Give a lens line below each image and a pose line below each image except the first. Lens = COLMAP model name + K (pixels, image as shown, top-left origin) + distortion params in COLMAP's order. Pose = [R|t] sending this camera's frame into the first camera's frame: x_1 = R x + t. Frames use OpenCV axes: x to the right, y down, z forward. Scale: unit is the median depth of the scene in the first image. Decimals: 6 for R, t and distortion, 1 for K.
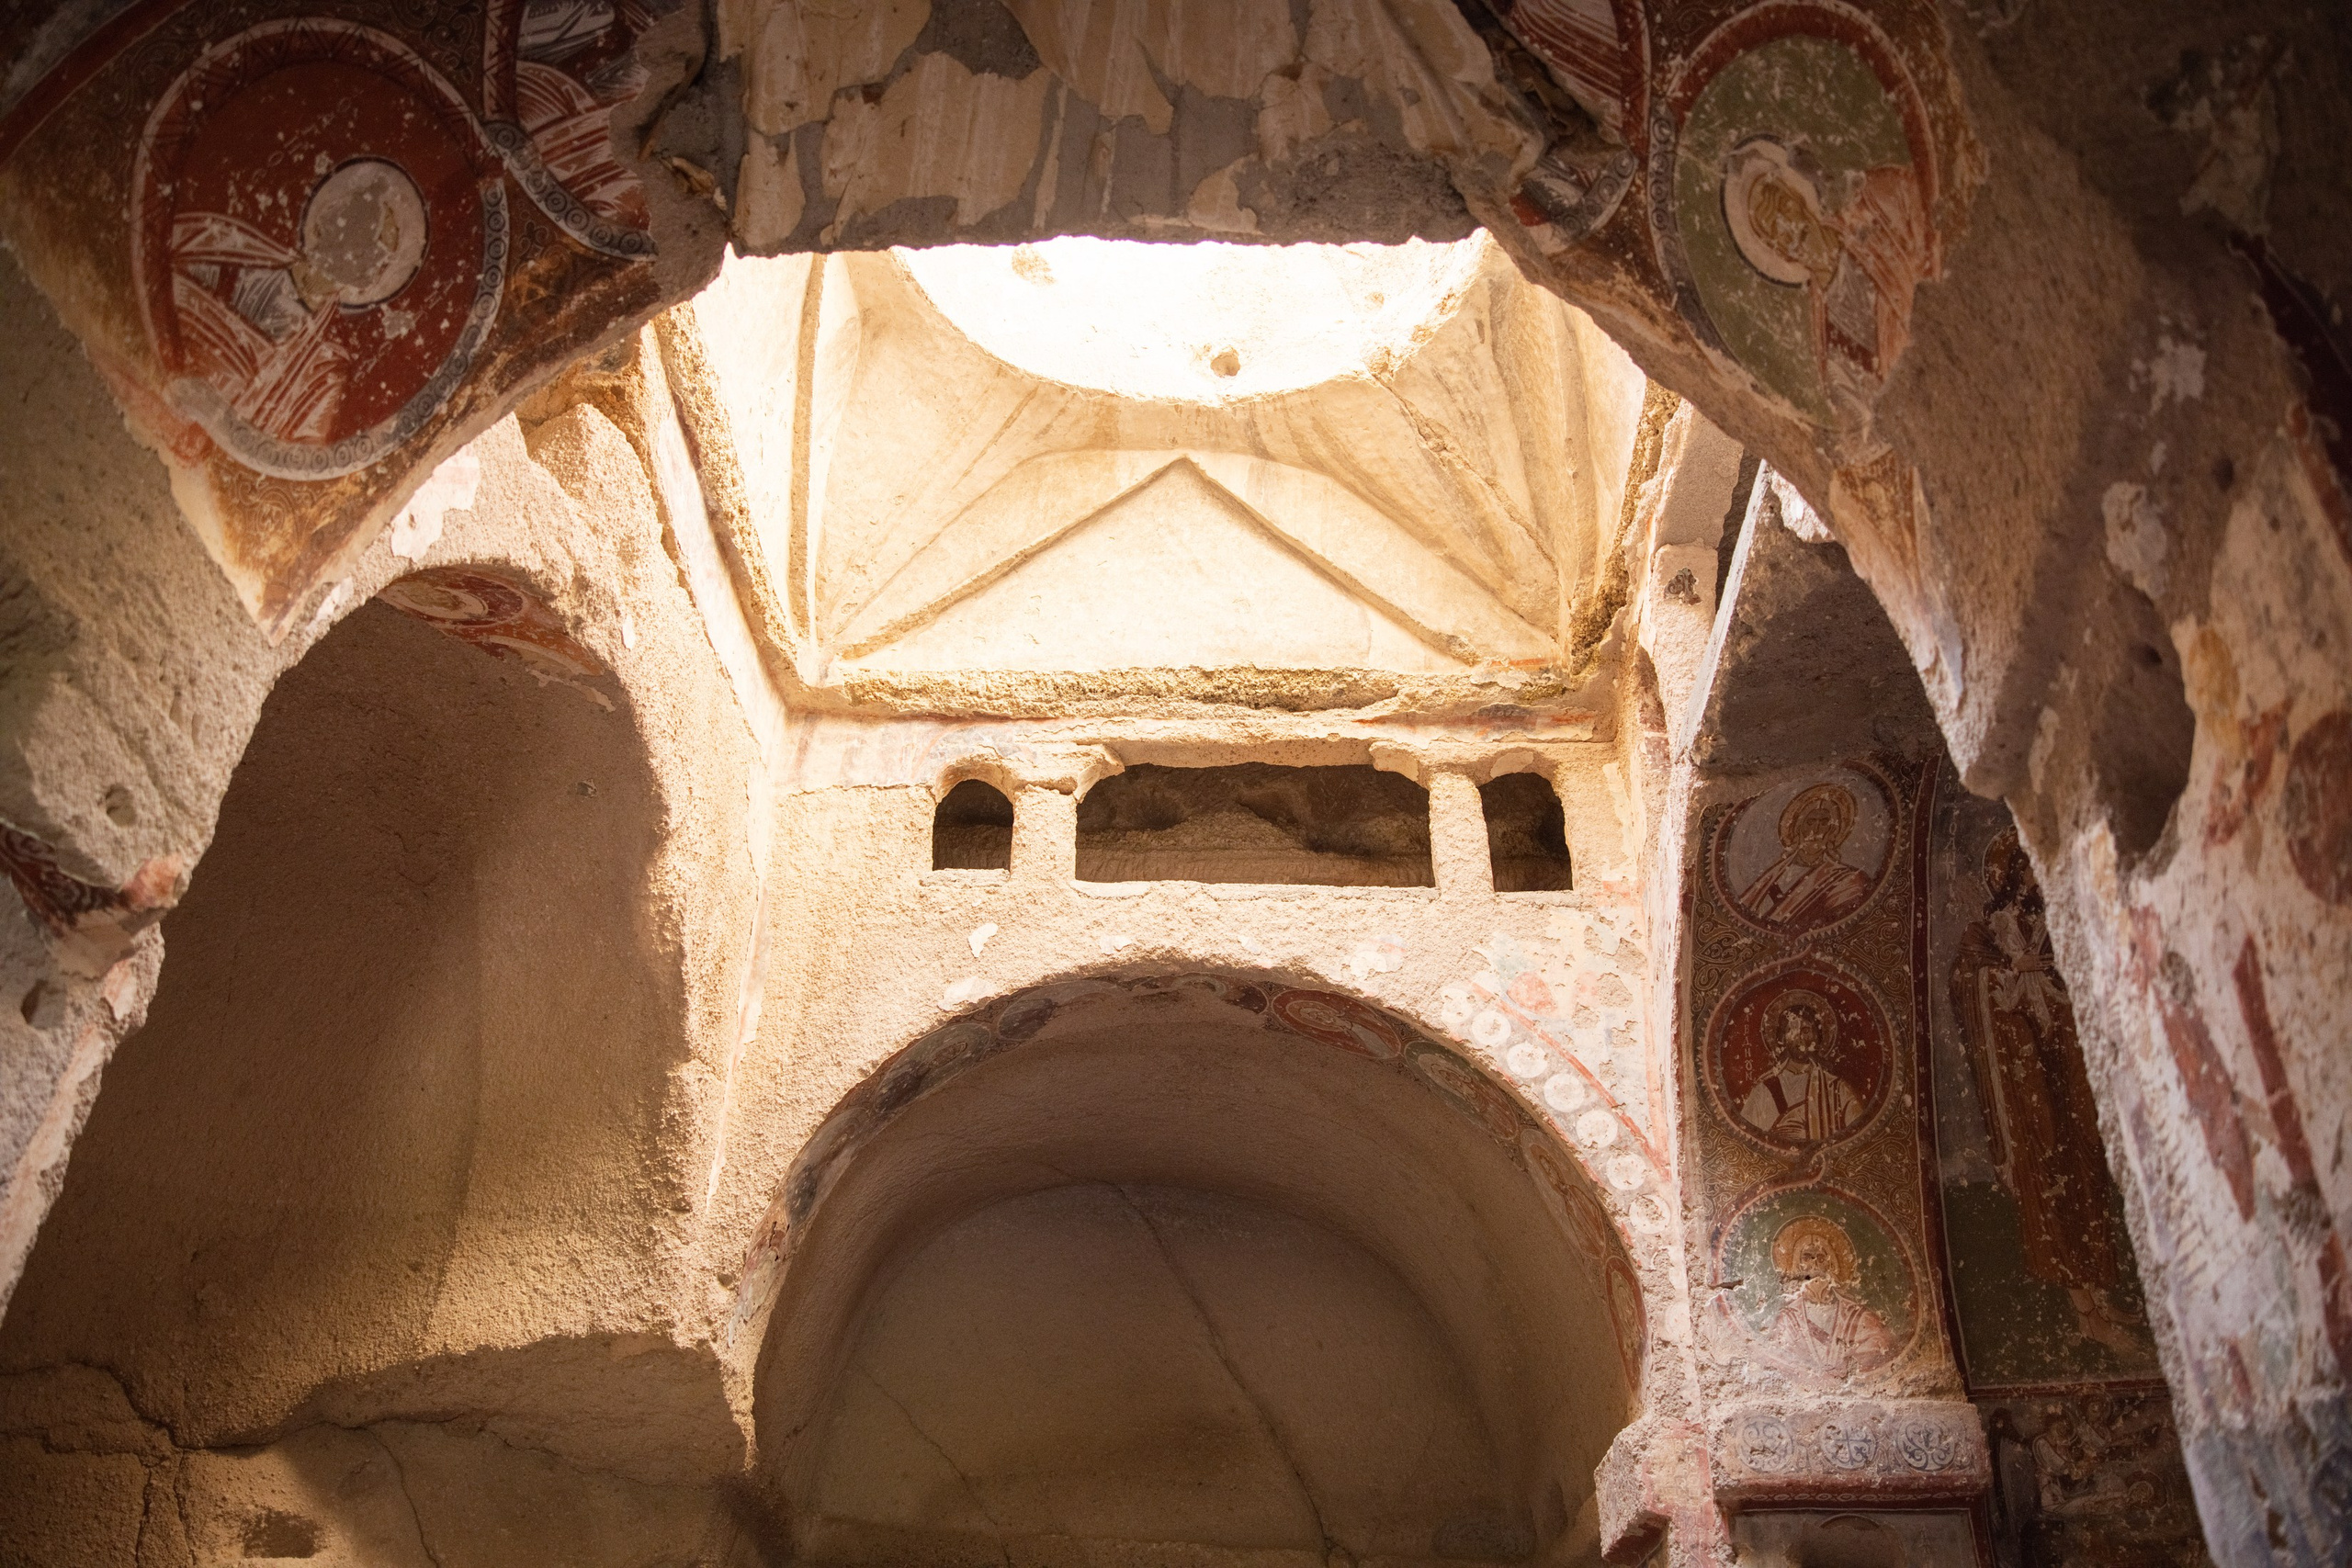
lens RADIAL K [[1873.5, 0, 1178.9], [0, 1873.5, 771.9], [0, 0, 1]] dist [-0.108991, 0.118294]
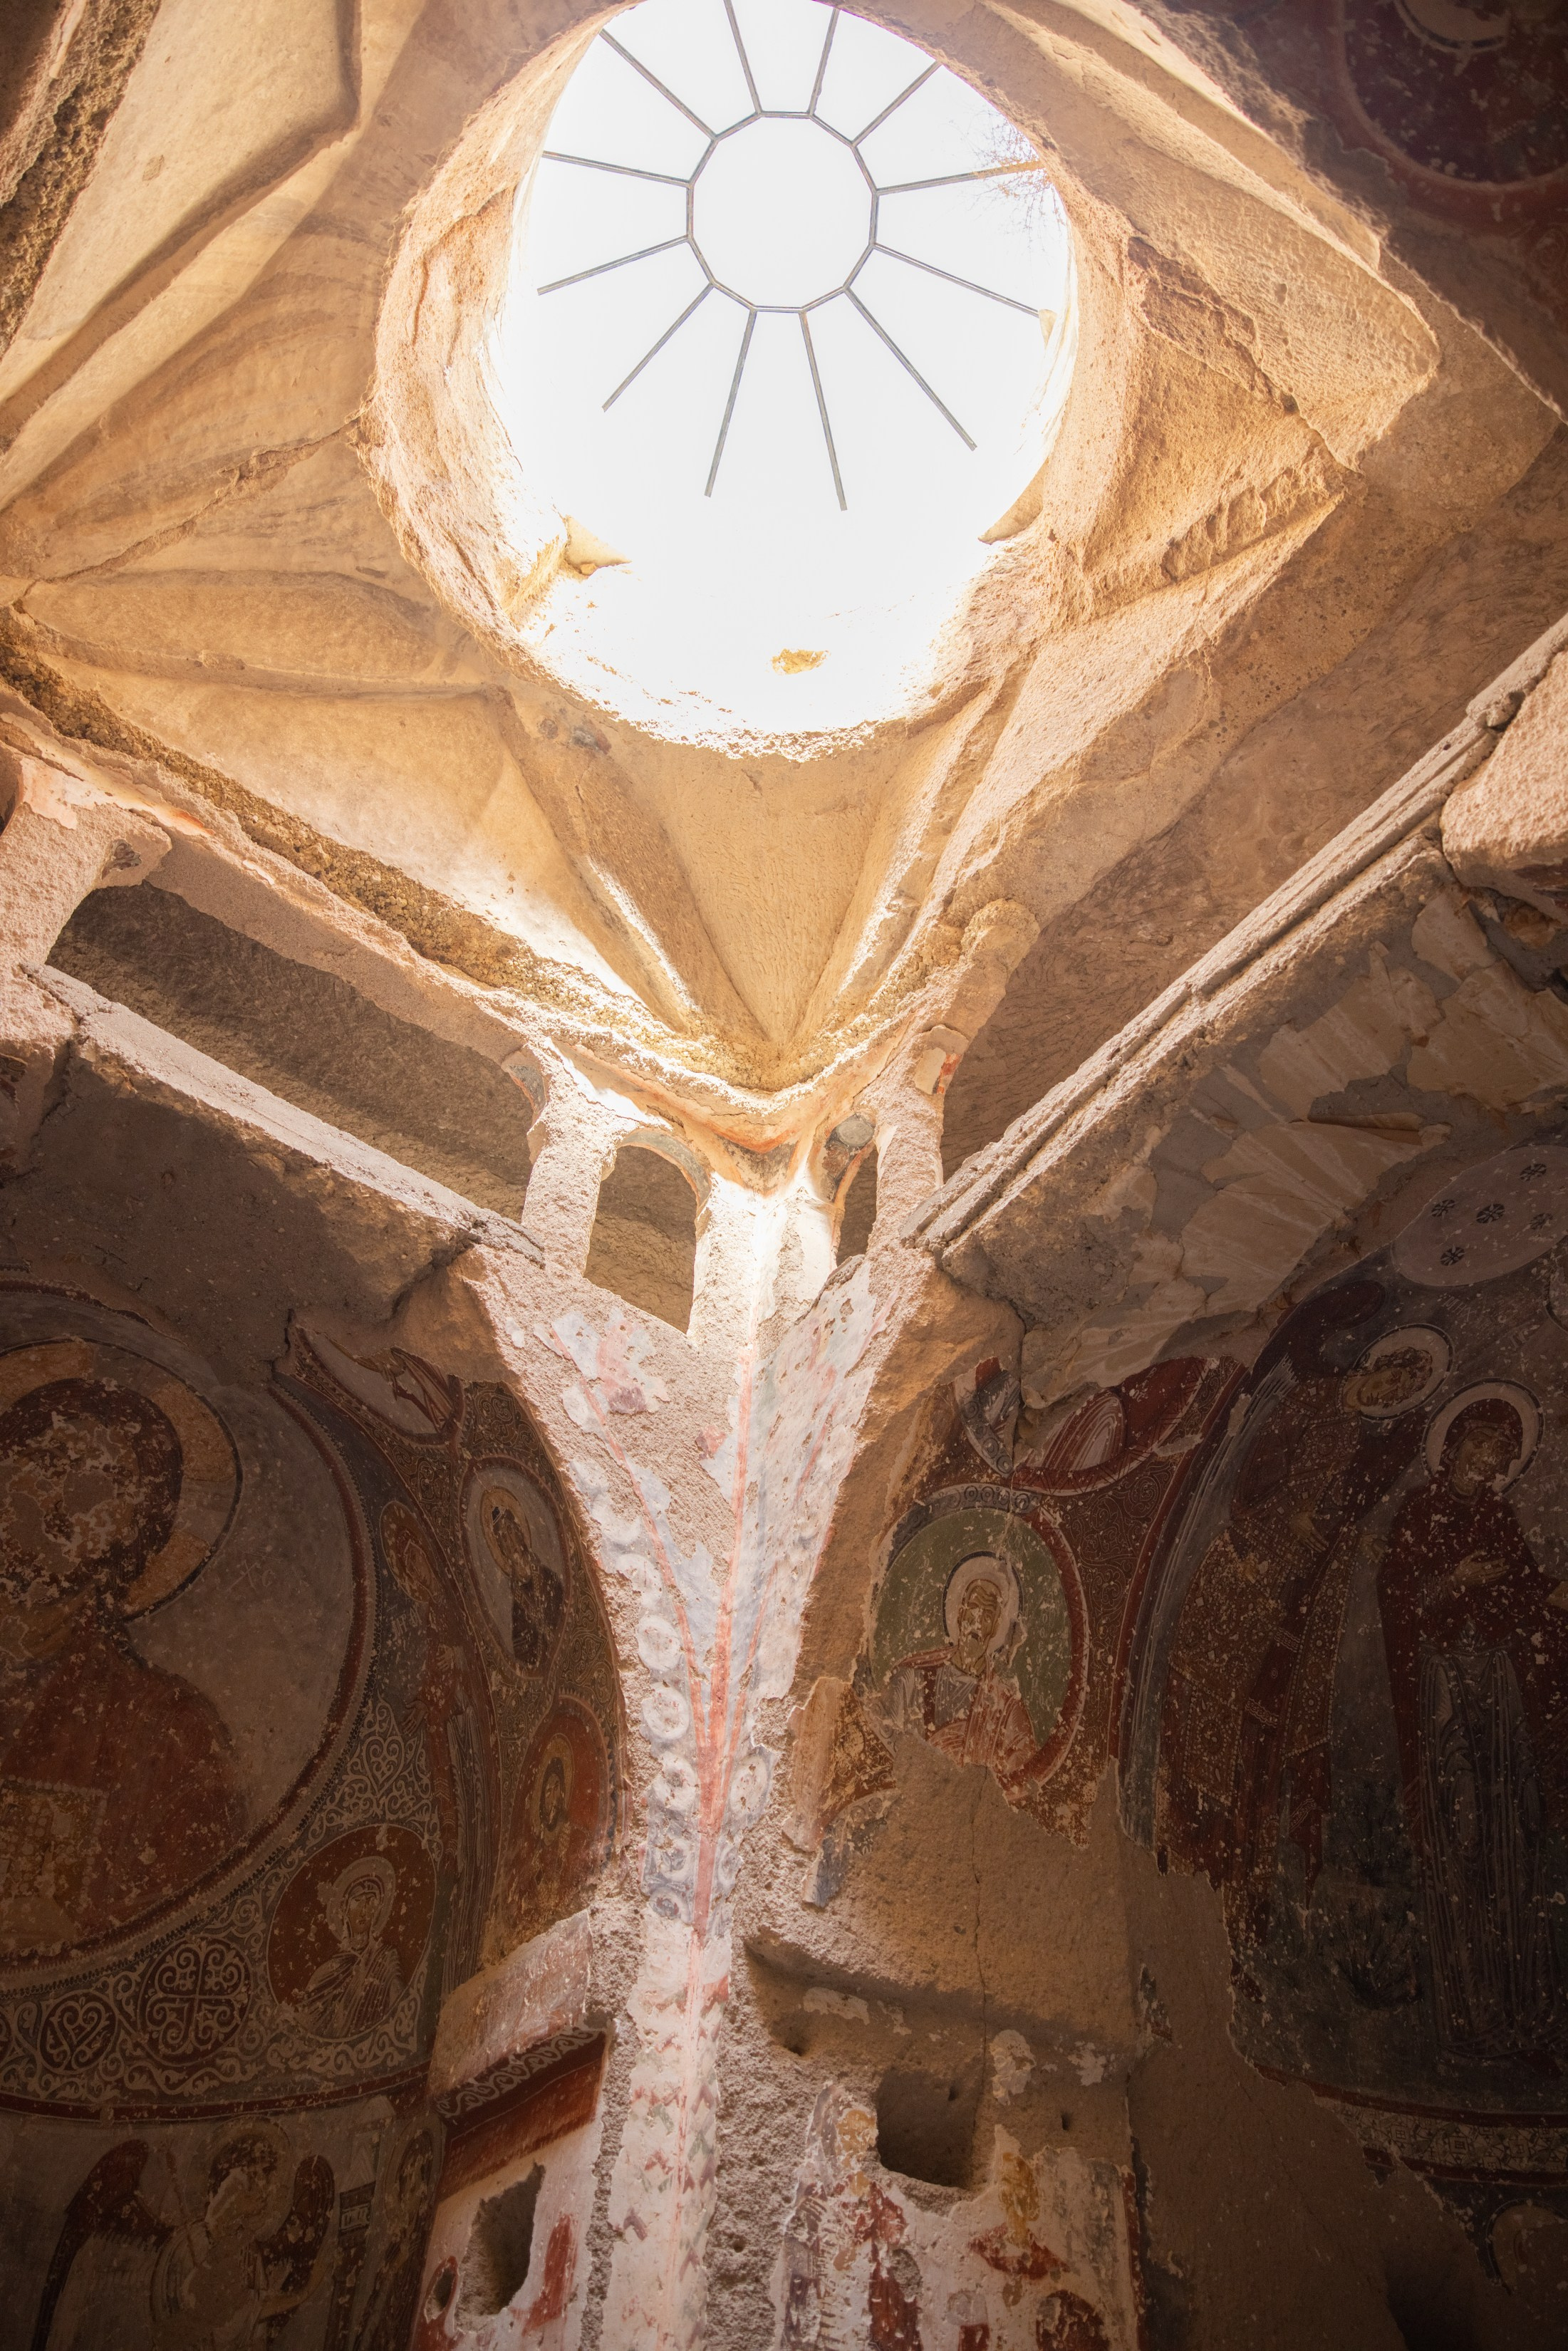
lens RADIAL K [[1872.9, 0, 772.4], [0, 1872.9, 1174.7], [0, 0, 1]] dist [-0.108991, 0.118294]
pose [[-0.616491, 0.533660, 0.578918, -0.382940], [-0.525221, 0.269041, -0.807317, 0.553043], [-0.586585, -0.801763, 0.114428, 0.748701]]
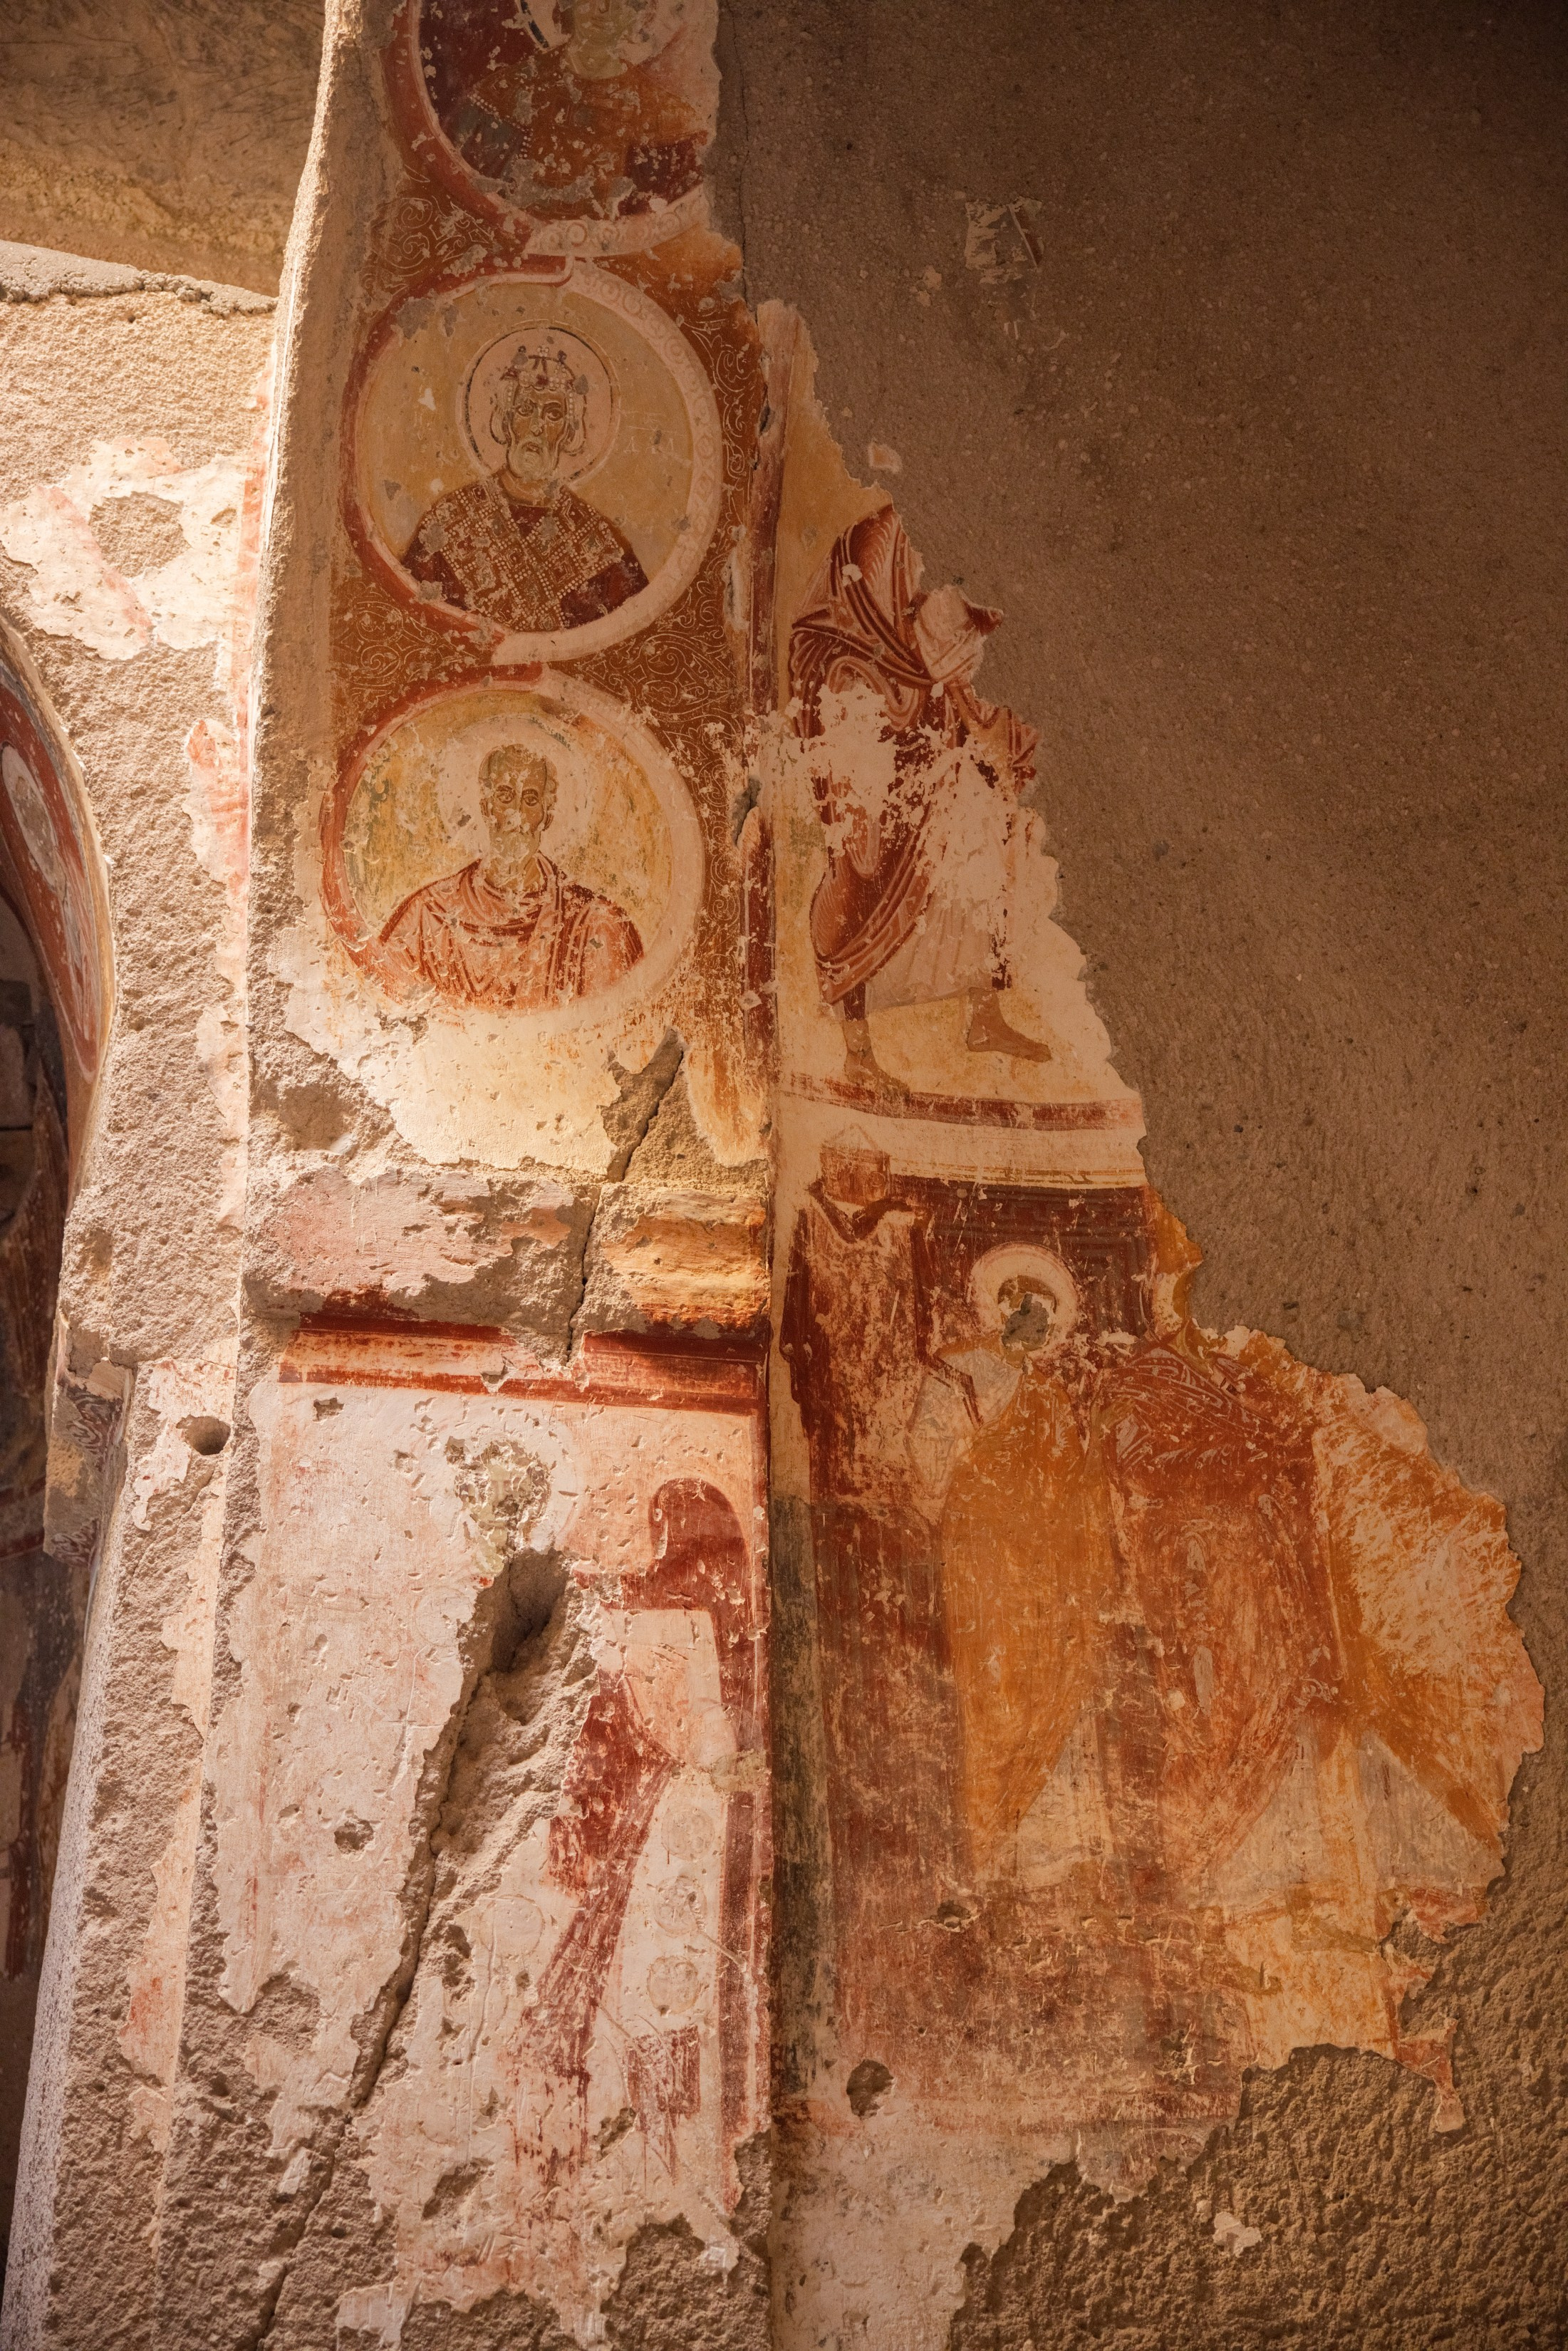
lens RADIAL K [[2851.4, 0, 774.0], [0, 2851.4, 1177.3], [0, 0, 1]] dist [0.037323, 0.000000]
pose [[-0.937363, -0.189245, -0.292466, -0.262356], [0.172408, 0.477504, -0.861548, 0.790888], [0.302698, -0.858007, -0.414967, 1.040158]]
